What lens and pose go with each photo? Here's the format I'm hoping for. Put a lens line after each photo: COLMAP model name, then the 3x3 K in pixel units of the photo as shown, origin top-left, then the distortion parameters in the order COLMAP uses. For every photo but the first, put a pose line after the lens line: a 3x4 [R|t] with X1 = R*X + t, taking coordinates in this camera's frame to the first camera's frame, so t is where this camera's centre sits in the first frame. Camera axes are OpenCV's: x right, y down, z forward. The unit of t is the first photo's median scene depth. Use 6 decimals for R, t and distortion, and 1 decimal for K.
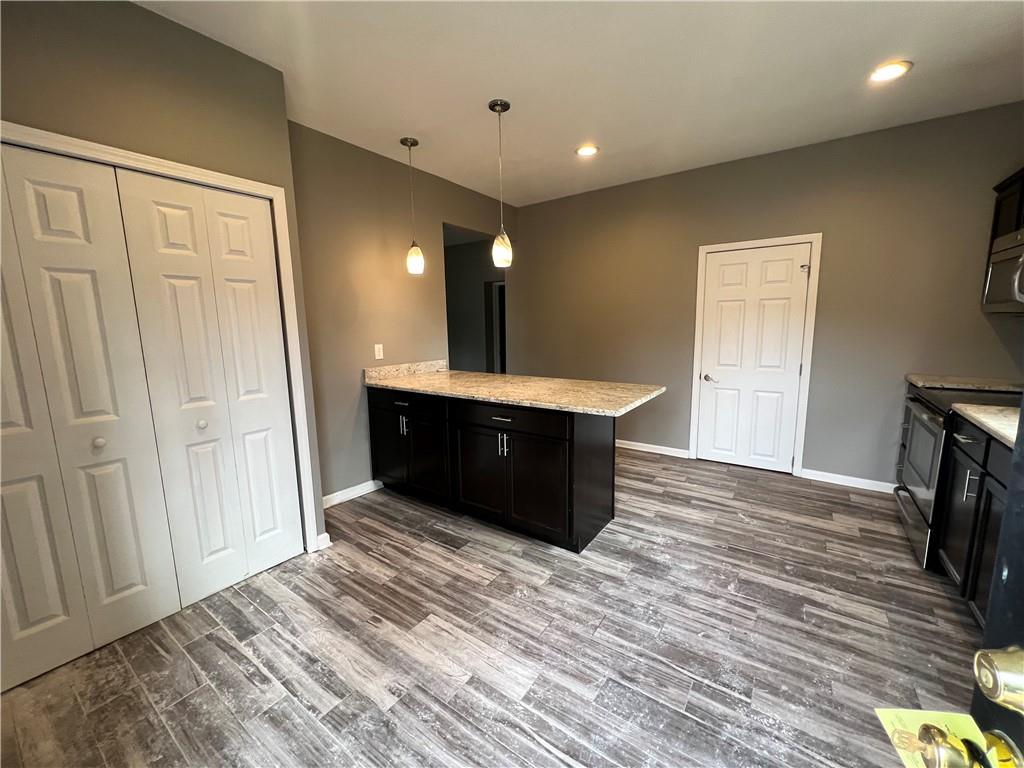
lens RADIAL K [[408.4, 0, 509.8], [0, 408.4, 383.5], [0, 0, 1]] dist [-0.001845, 0.000824]
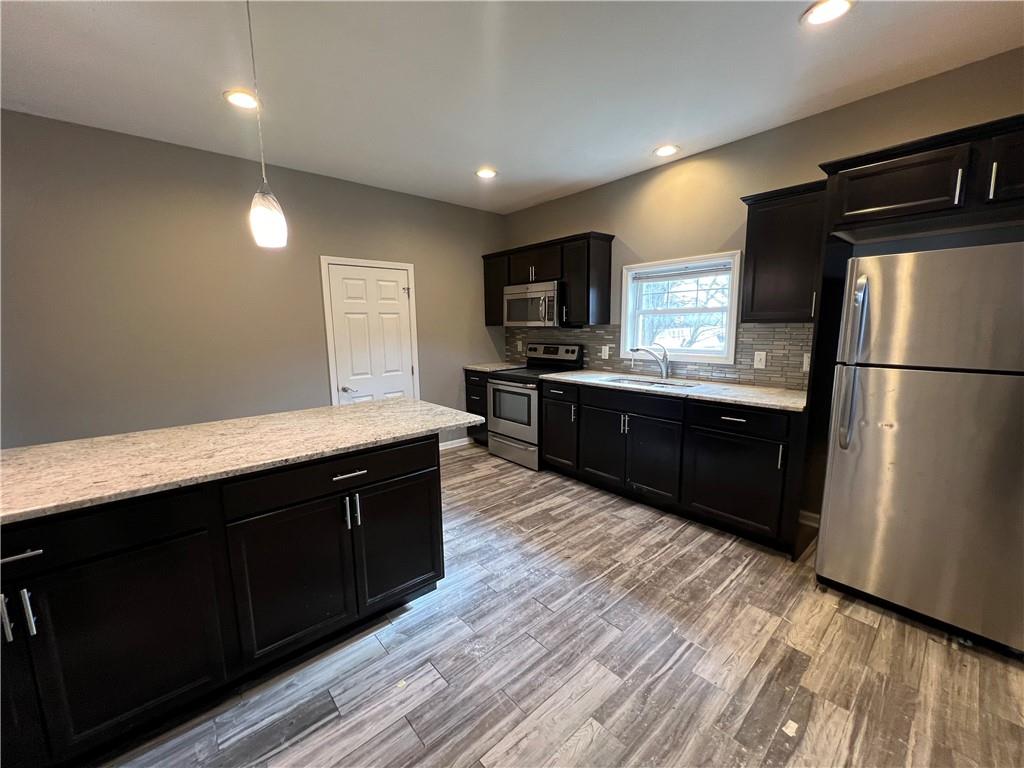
lens RADIAL K [[408.4, 0, 509.8], [0, 408.4, 383.5], [0, 0, 1]] dist [-0.001845, 0.000824]
pose [[0.235258, -0.125274, 0.963826, -0.665404], [0.155818, 0.983693, 0.089823, -0.093259], [-0.959362, 0.129050, 0.250941, 0.615734]]
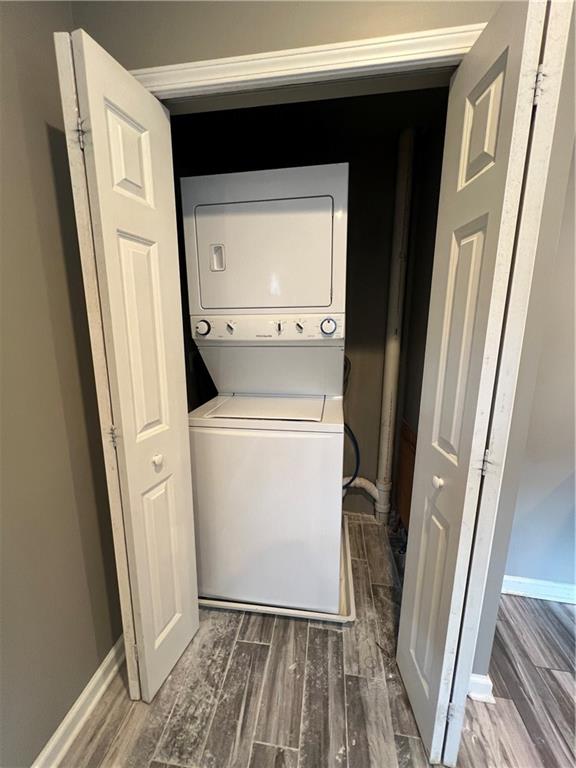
lens RADIAL K [[306.3, 0, 288.0], [0, 306.3, 384.0], [0, 0, 1]] dist [-0.001845, 0.000824]
pose [[0.454443, 0.192884, -0.869642, -0.321651], [-0.146542, 0.979162, 0.140597, -0.078954], [0.878639, 0.063546, 0.473238, 0.588491]]
